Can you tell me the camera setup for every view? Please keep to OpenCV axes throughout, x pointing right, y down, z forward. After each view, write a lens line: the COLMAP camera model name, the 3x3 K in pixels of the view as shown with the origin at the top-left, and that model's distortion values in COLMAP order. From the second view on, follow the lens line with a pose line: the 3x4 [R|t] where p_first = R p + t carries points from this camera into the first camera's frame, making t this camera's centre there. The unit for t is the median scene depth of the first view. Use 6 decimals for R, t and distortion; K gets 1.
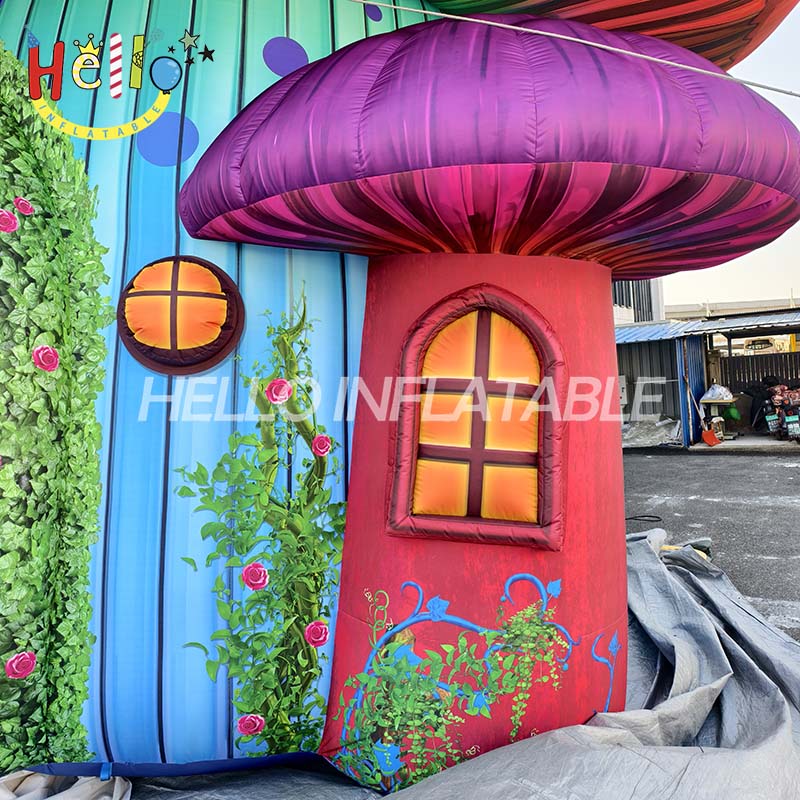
lens RADIAL K [[738.5, 0, 395.6], [0, 738.5, 388.0], [0, 0, 1]] dist [0.058295, -0.070419]
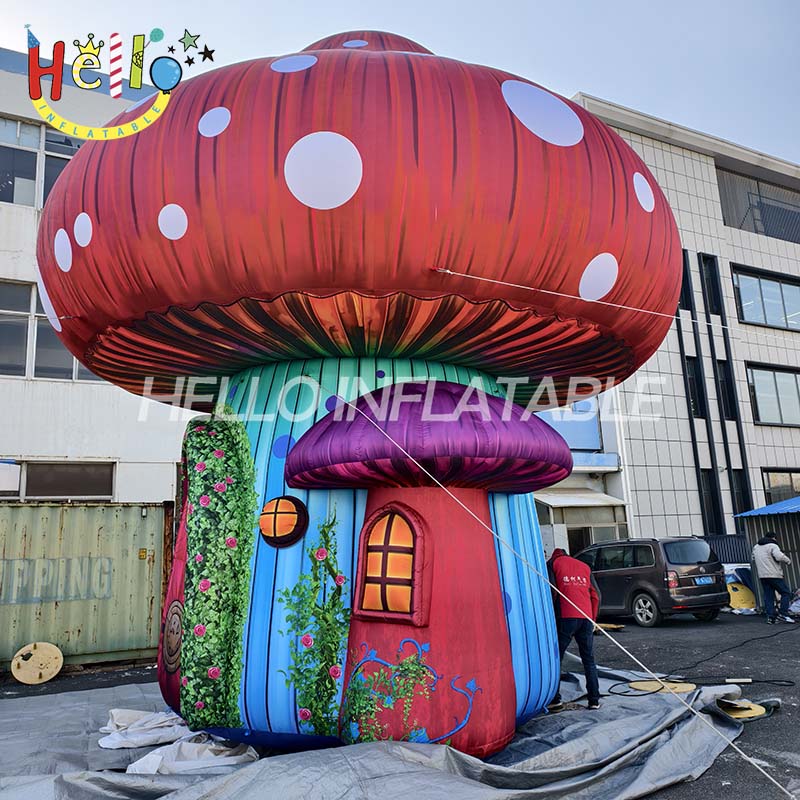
lens RADIAL K [[738.5, 0, 395.6], [0, 738.5, 388.0], [0, 0, 1]] dist [0.058295, -0.070419]
pose [[0.908970, -0.114458, -0.400839, 1.035191], [0.010468, 0.967531, -0.252537, 0.088887], [0.416729, 0.225353, 0.880655, -1.017631]]
